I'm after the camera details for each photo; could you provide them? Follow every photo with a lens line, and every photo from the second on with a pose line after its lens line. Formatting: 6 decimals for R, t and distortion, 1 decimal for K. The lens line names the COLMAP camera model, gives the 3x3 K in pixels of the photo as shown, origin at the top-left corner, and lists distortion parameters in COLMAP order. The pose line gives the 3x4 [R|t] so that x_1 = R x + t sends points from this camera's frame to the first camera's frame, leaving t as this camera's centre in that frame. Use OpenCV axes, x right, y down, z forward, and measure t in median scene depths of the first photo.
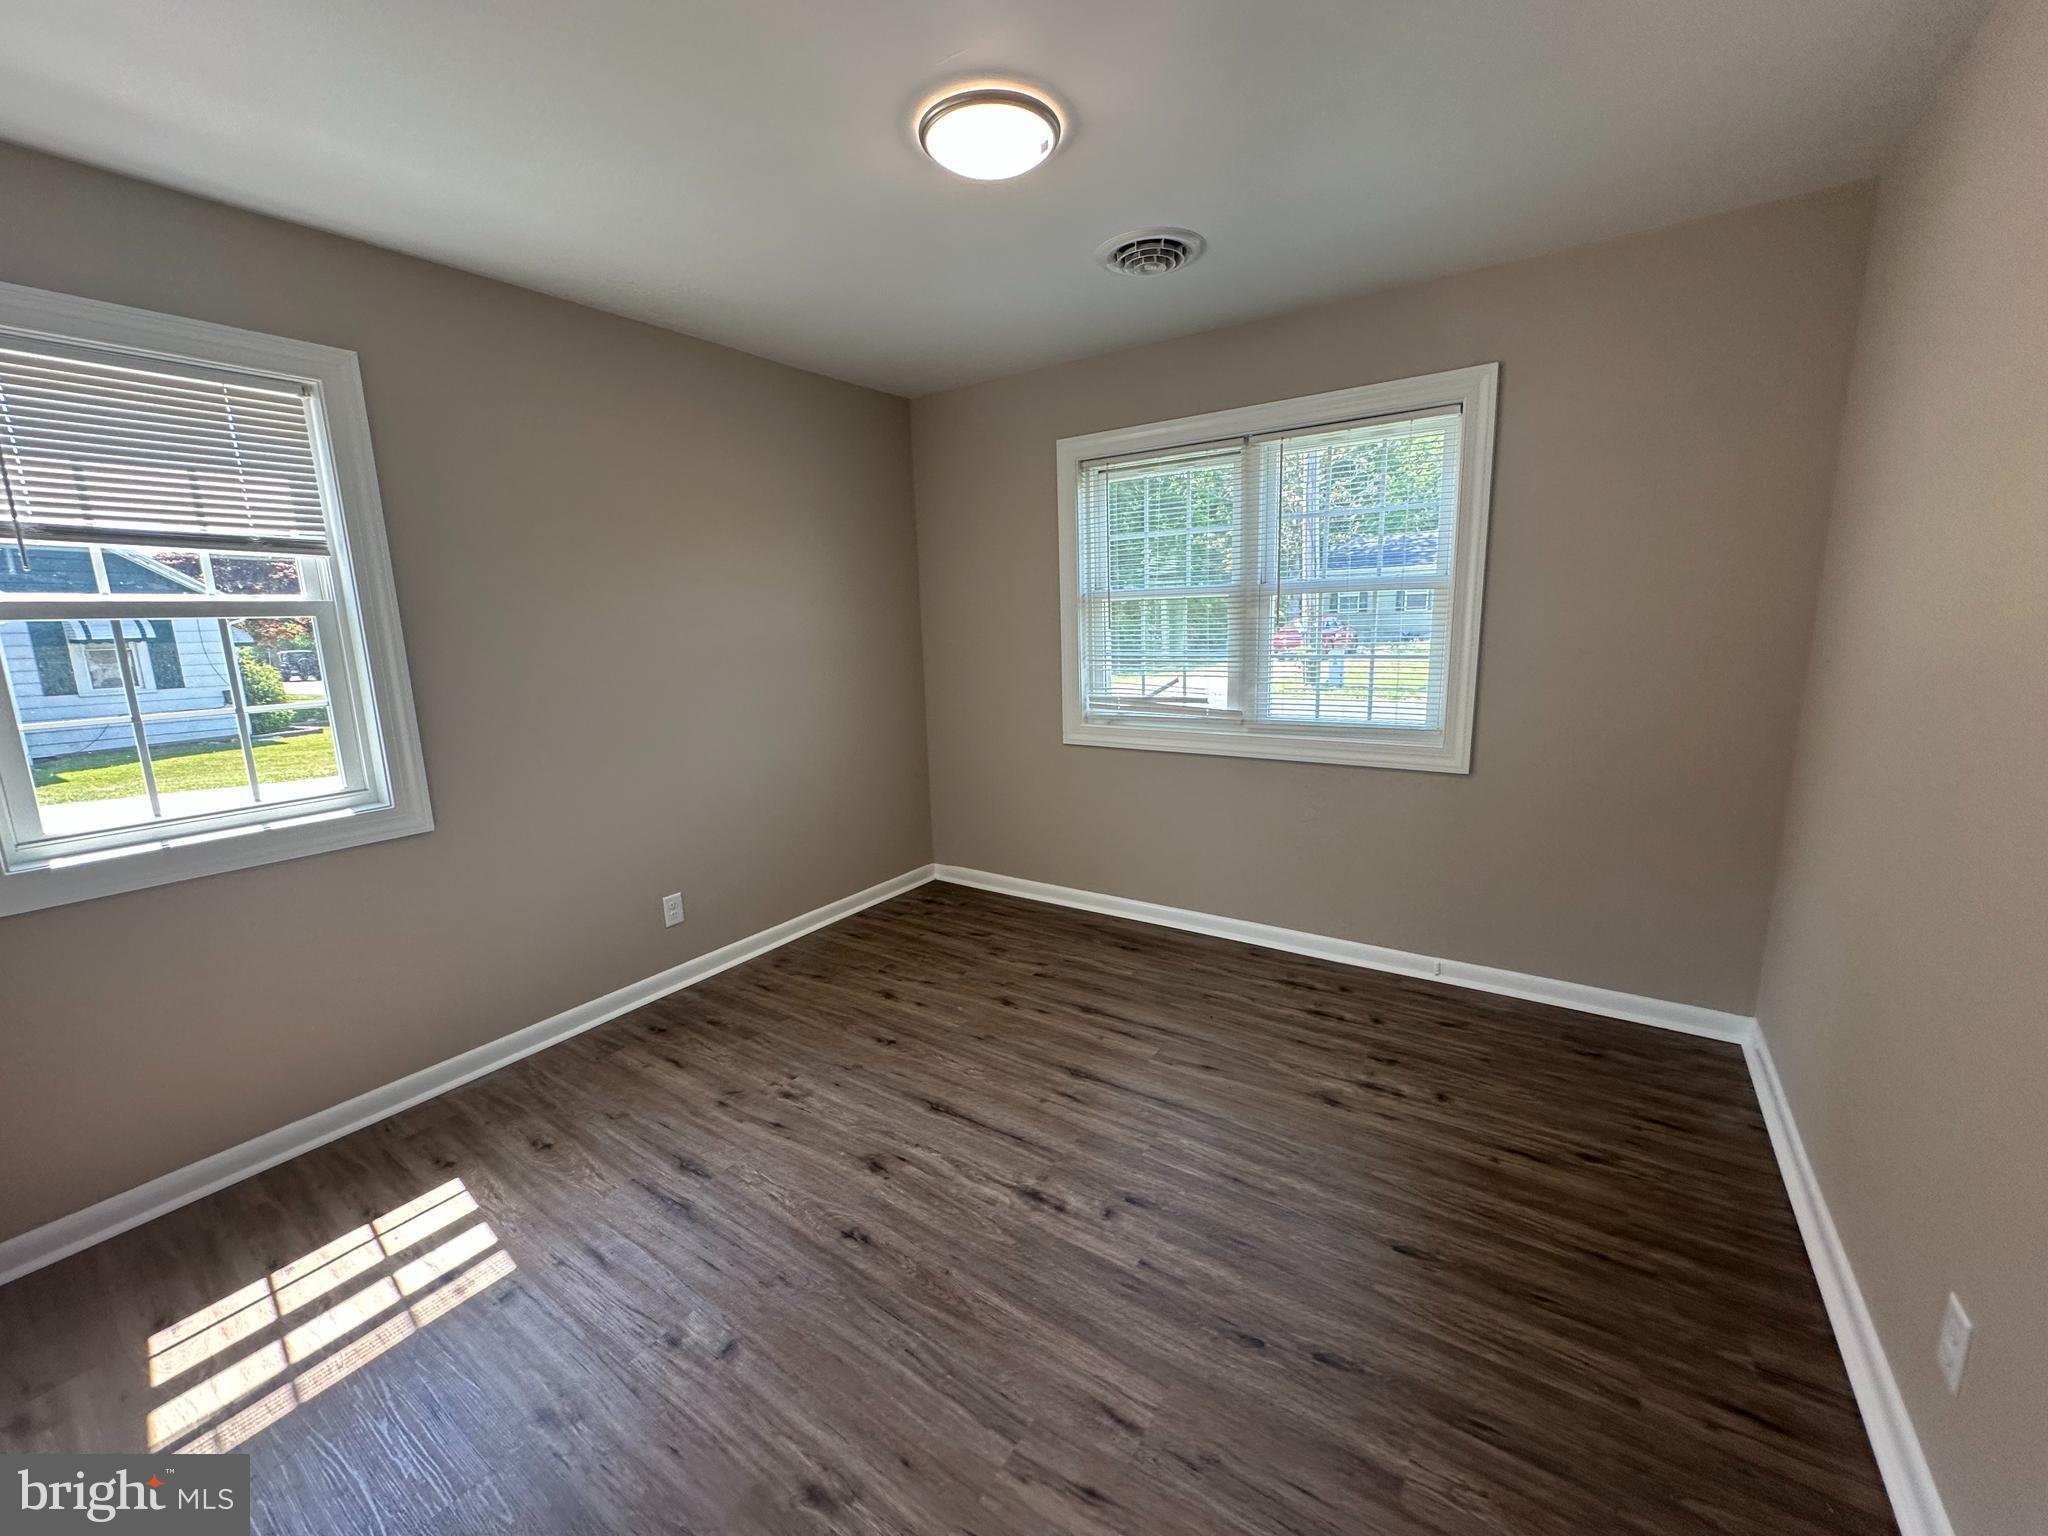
lens RADIAL K [[816.9, 0, 1019.0], [0, 816.9, 757.2], [0, 0, 1]] dist [0.006948, 0.003155]
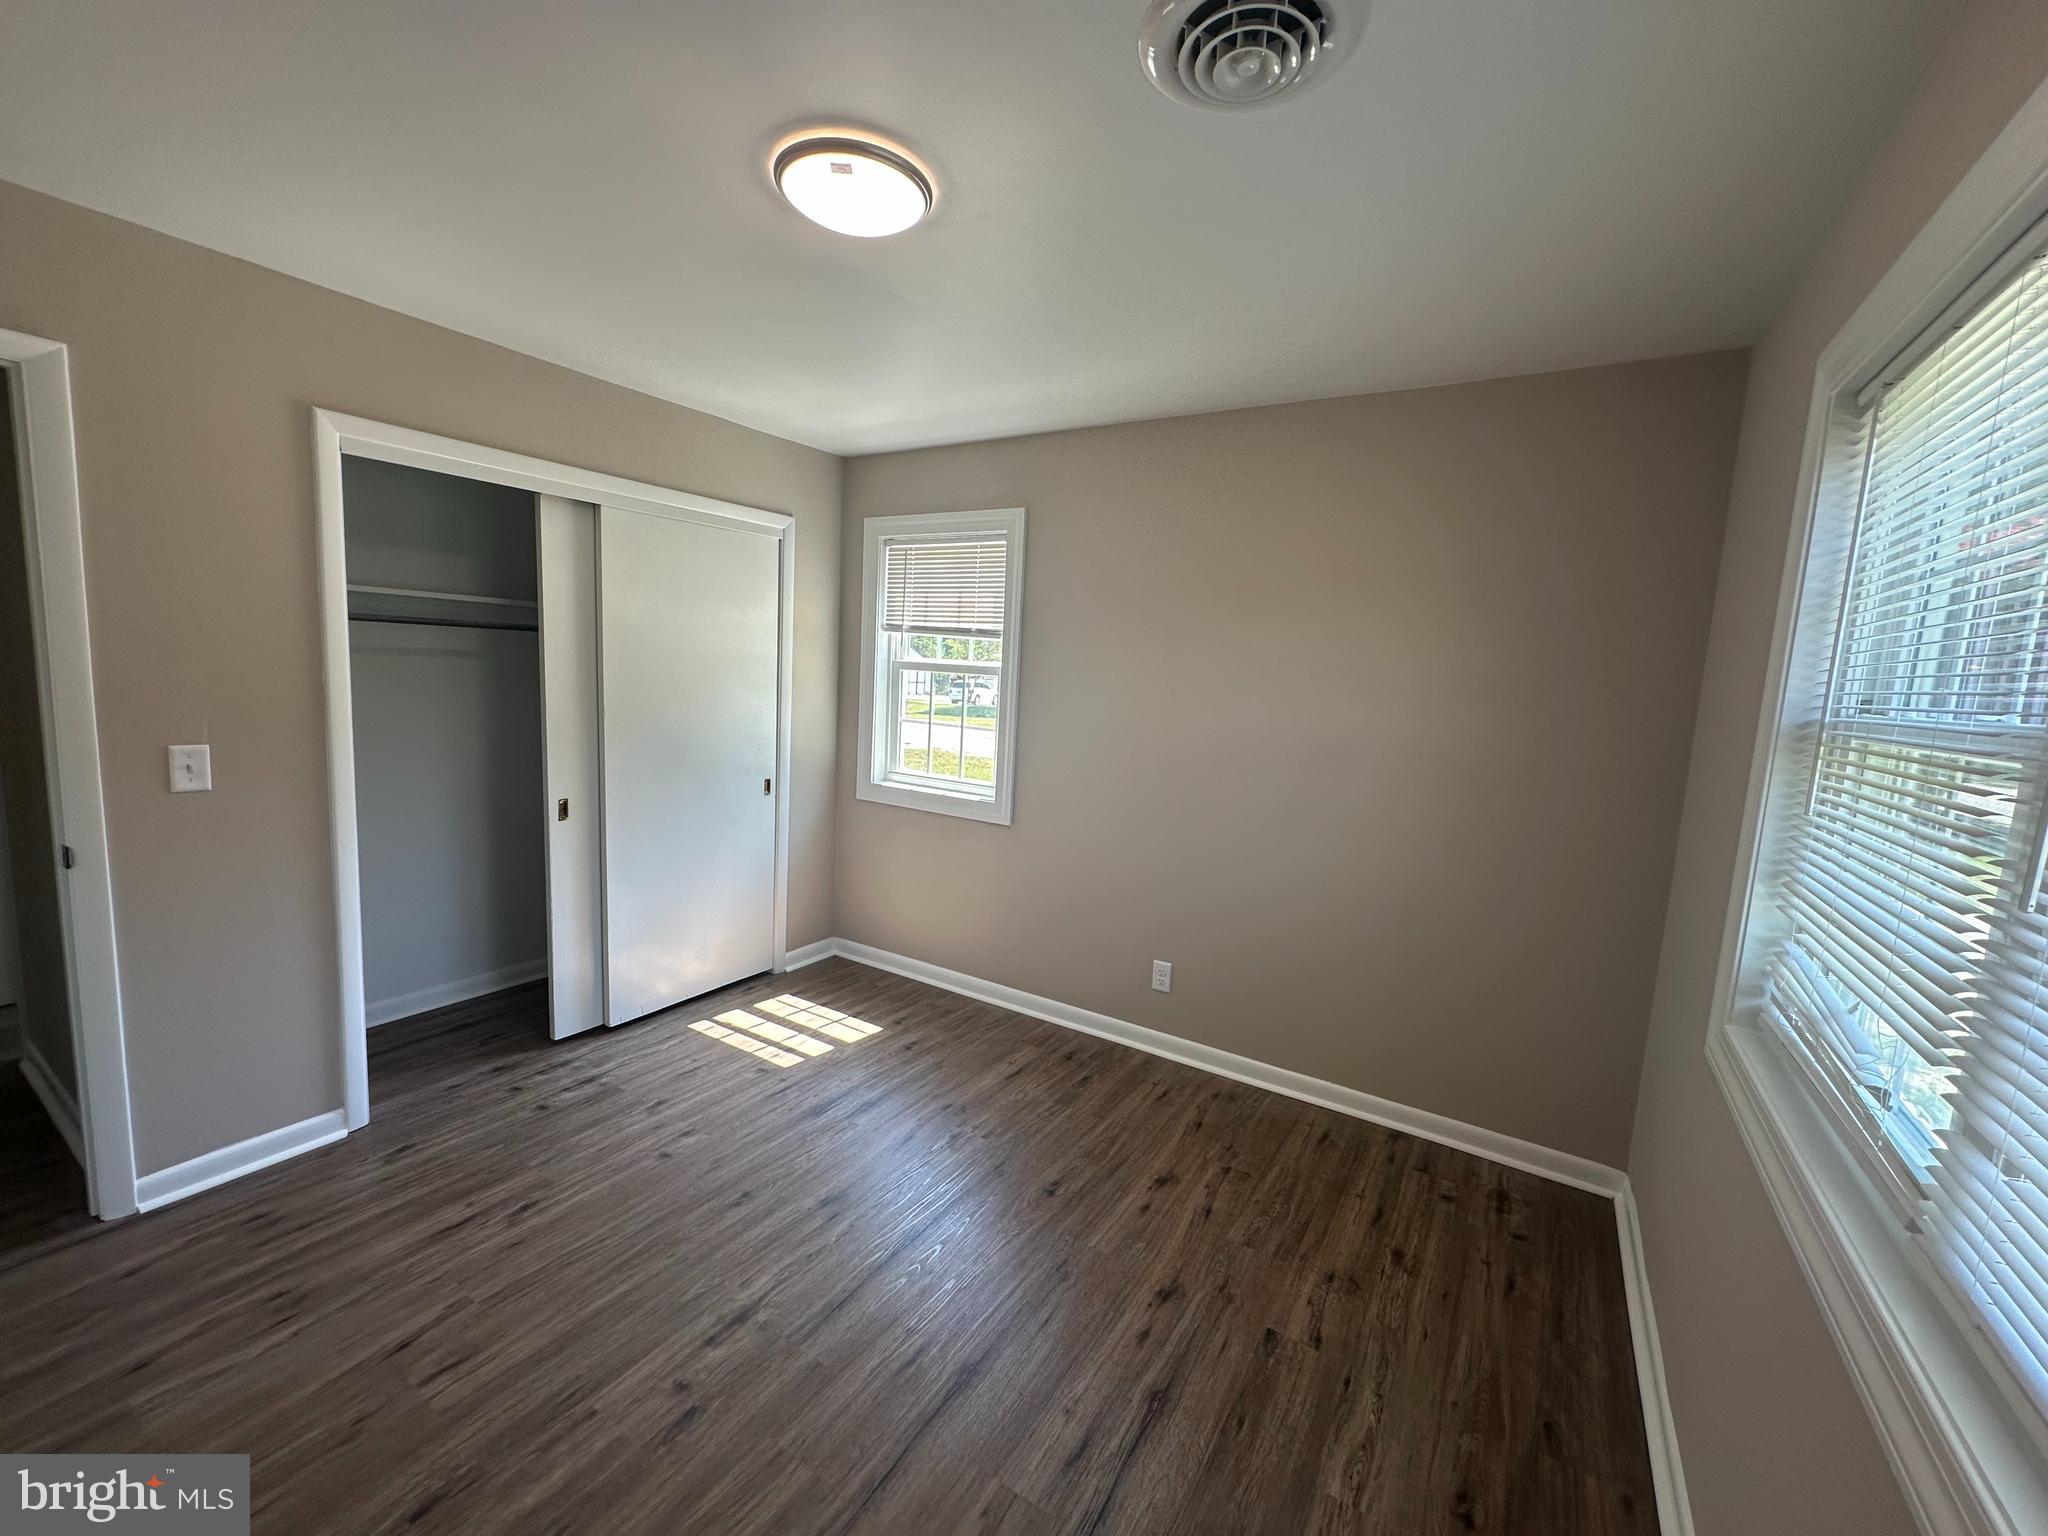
lens RADIAL K [[816.9, 0, 1012.1], [0, 816.9, 762.1], [0, 0, 1]] dist [0.006948, 0.003155]
pose [[0.036777, 0.146639, -0.988506, 0.762268], [-0.223984, 0.965218, 0.134851, -0.236470], [0.973899, 0.216450, 0.068342, 0.980114]]
